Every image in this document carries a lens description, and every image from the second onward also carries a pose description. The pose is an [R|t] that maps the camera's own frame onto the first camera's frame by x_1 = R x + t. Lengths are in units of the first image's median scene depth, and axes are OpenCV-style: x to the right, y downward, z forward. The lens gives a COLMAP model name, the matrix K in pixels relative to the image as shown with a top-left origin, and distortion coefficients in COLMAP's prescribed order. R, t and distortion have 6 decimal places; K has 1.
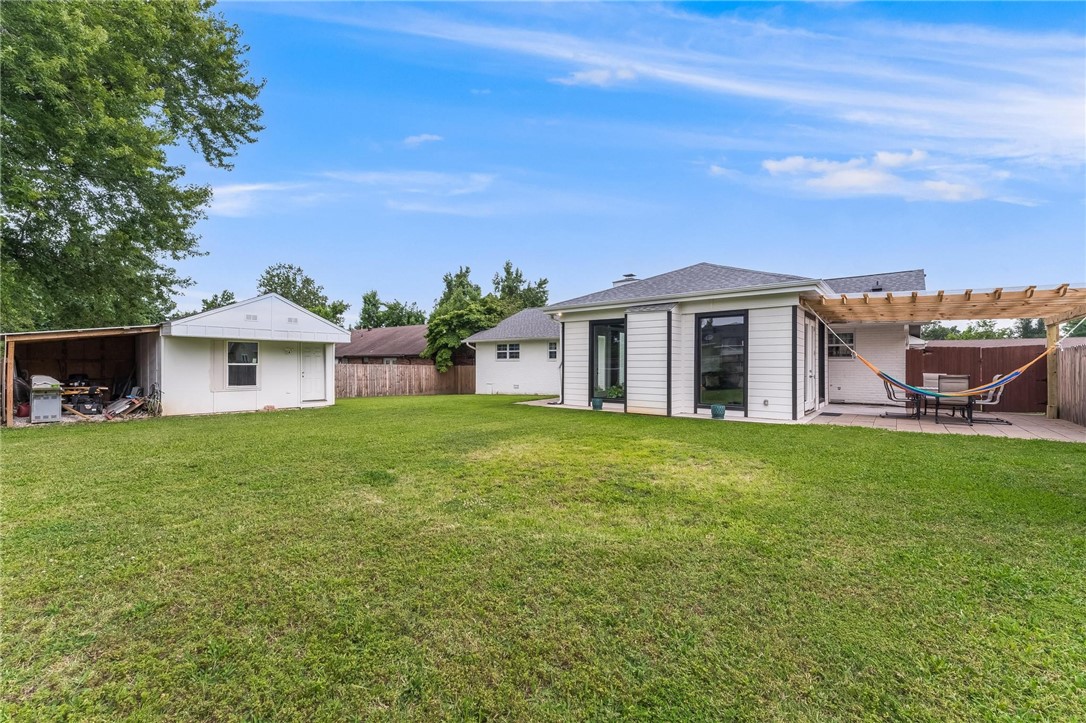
lens RADIAL K [[451.1, 0, 545.0], [0, 451.1, 359.3], [0, 0, 1]] dist [-0.002942, -0.000383]
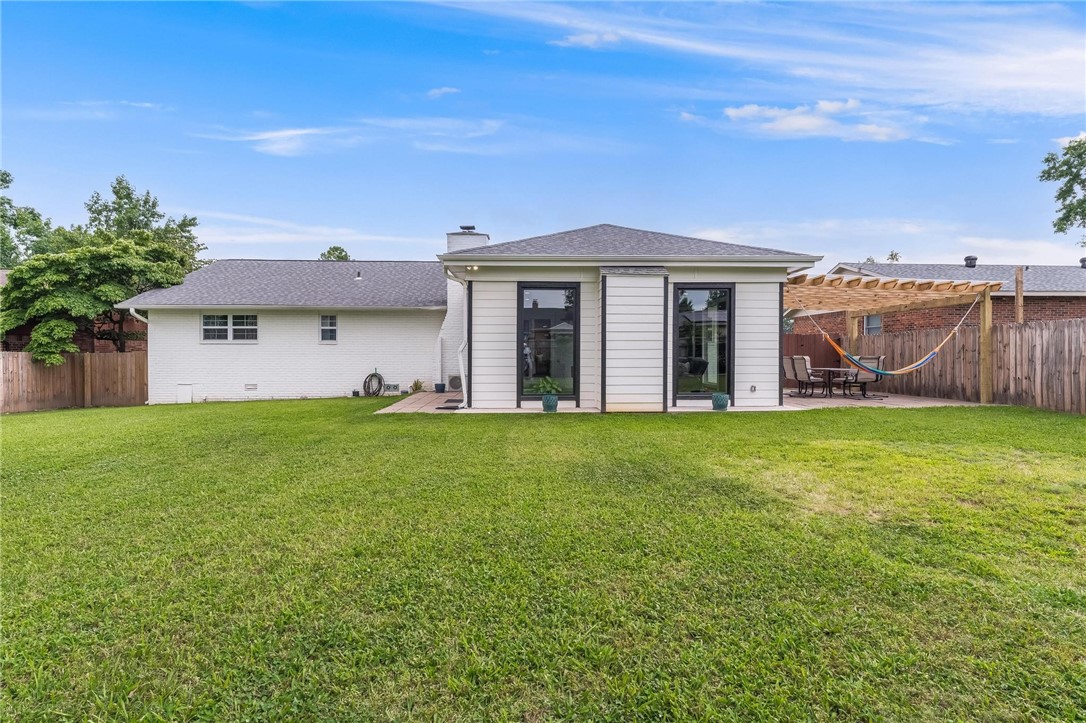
lens RADIAL K [[511.2, 0, 543.0], [0, 511.2, 361.5], [0, 0, 1]] dist [0.000416, -0.000138]
pose [[0.744405, -0.017008, 0.667511, -0.223963], [-0.002809, 0.999587, 0.028601, 0.006804], [-0.667722, -0.023166, 0.744050, 0.233020]]
